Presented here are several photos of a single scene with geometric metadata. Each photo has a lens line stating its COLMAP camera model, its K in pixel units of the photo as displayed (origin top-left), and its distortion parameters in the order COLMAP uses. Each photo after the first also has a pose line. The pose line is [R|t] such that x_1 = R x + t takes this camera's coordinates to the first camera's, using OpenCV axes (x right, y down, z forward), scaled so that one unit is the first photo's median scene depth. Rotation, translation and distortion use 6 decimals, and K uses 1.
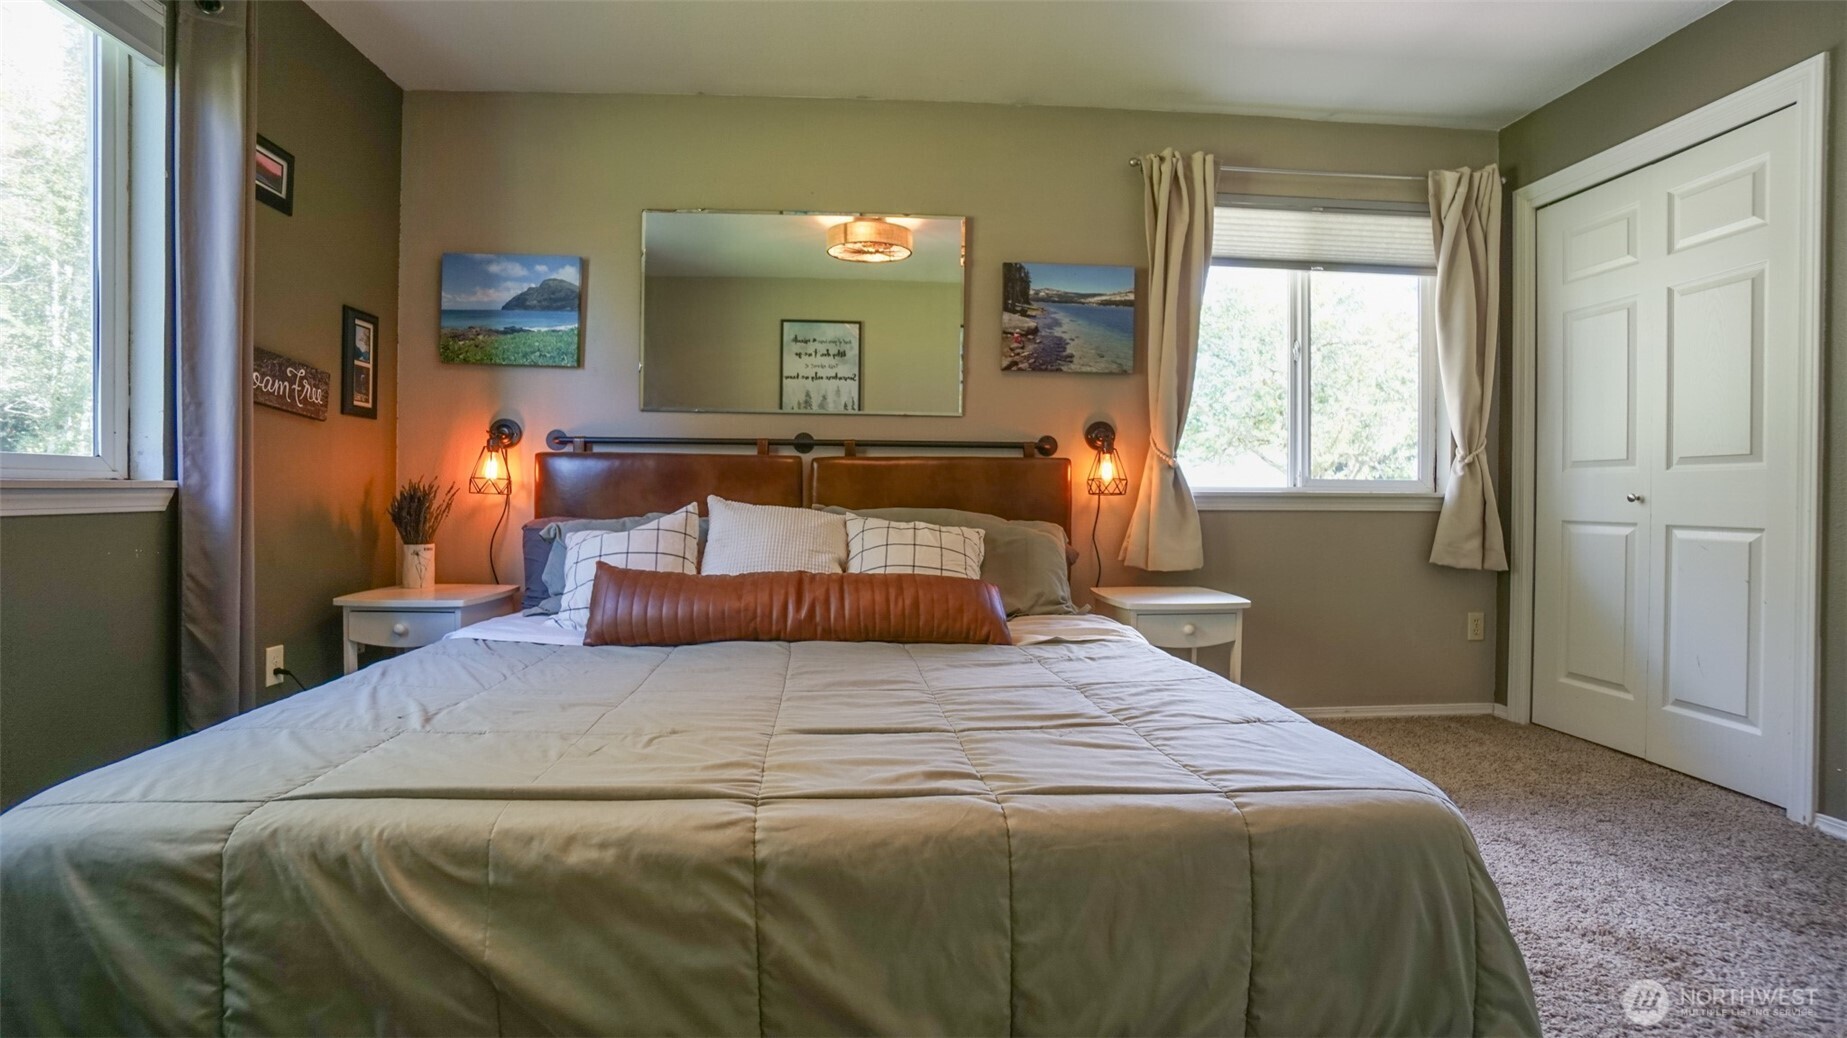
lens RADIAL K [[825.0, 0, 908.1], [0, 825.0, 501.9], [0, 0, 1]] dist [-0.051272, 0.012820]
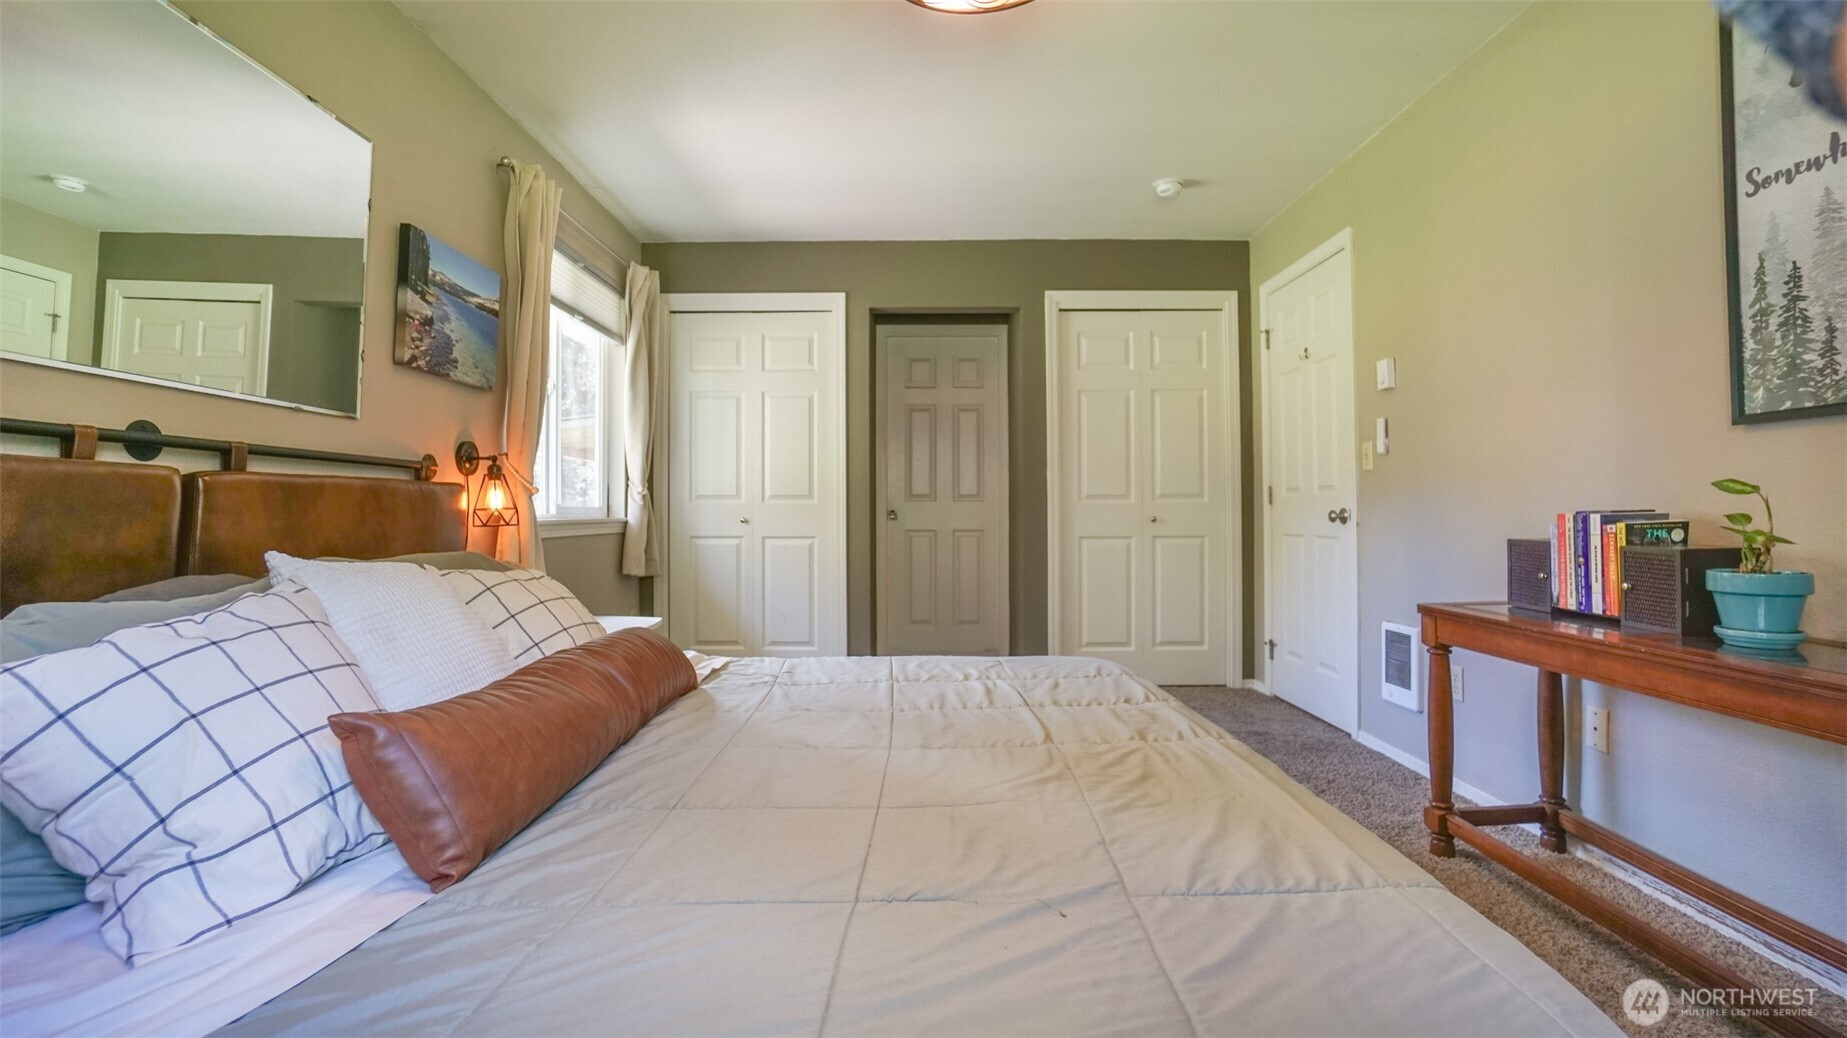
lens RADIAL K [[825.0, 0, 921.3], [0, 825.0, 501.6], [0, 0, 1]] dist [-0.051272, 0.012820]
pose [[0.051671, 0.004877, 0.998652, -0.608589], [0.013466, 0.999894, -0.005580, -0.024569], [-0.998573, 0.013736, 0.051599, 0.499377]]
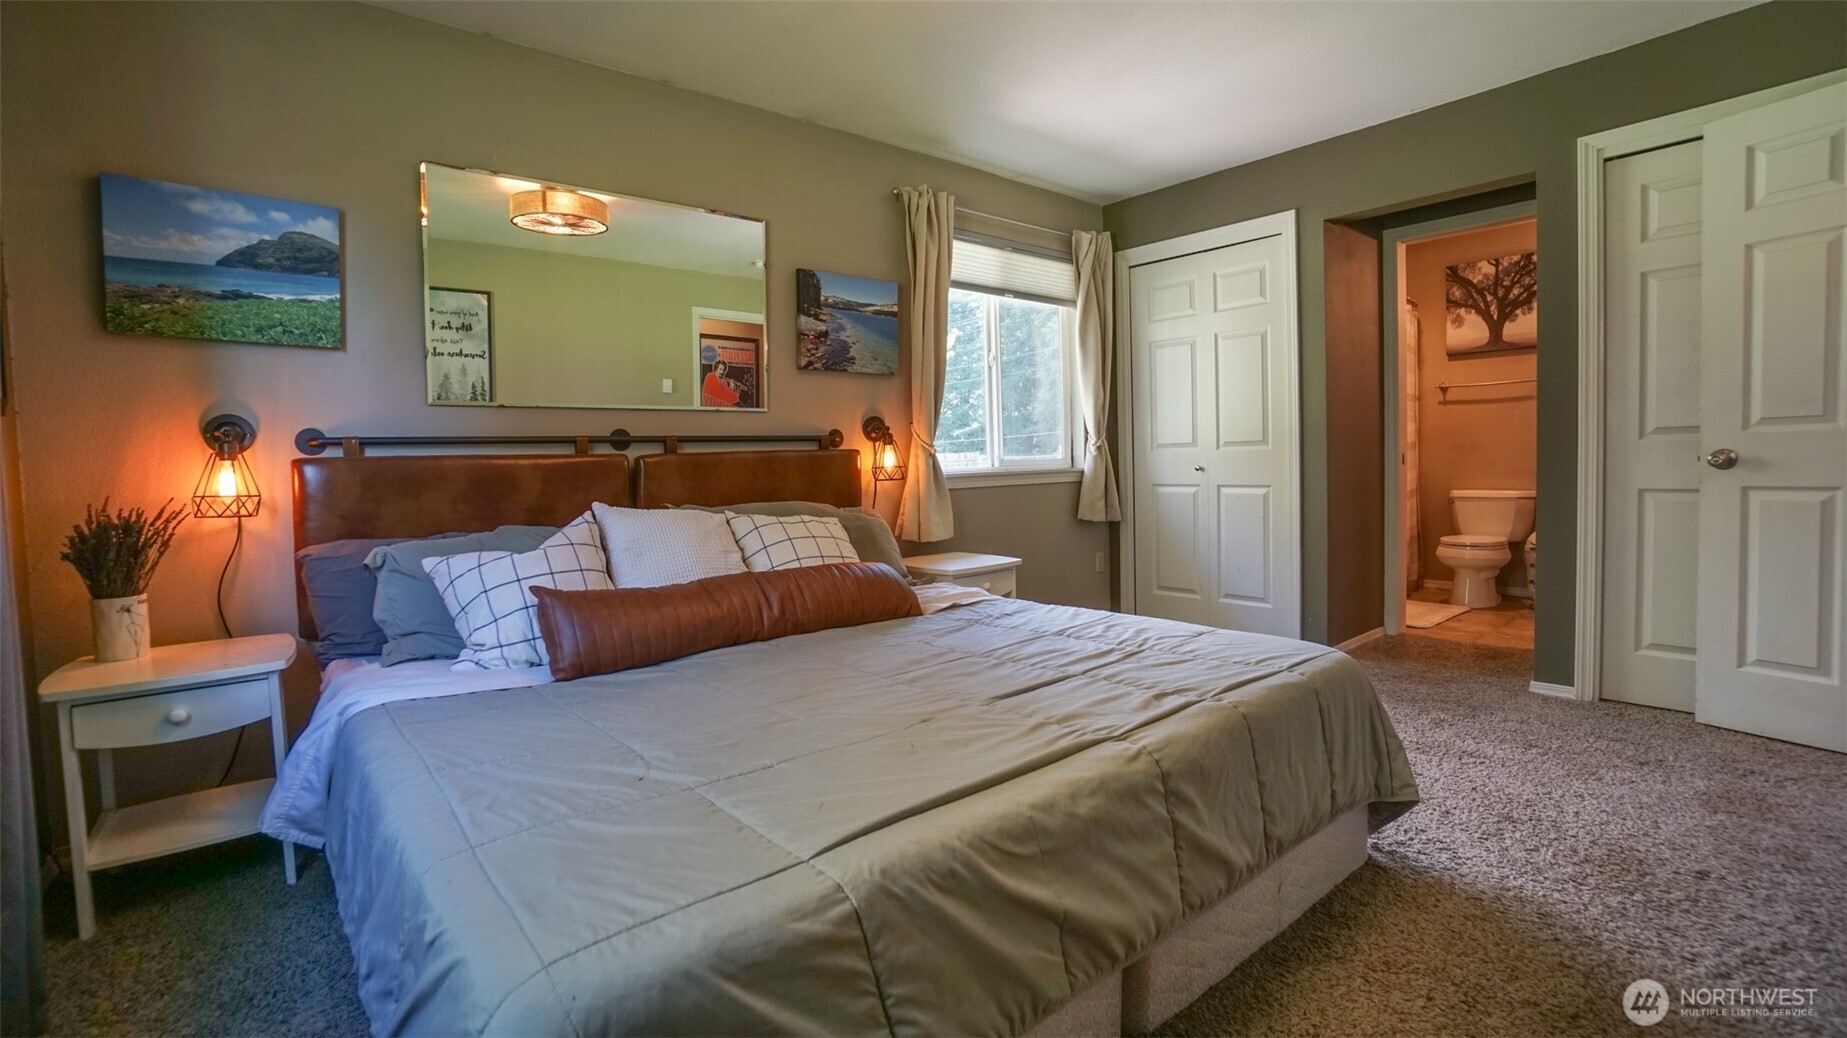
lens RADIAL K [[825.0, 0, 901.8], [0, 825.0, 506.6], [0, 0, 1]] dist [-0.051272, 0.012820]
pose [[0.805655, -0.062889, 0.589037, -0.432694], [0.039205, 0.997829, 0.052911, -0.032856], [-0.591086, -0.019535, 0.806372, 0.050817]]
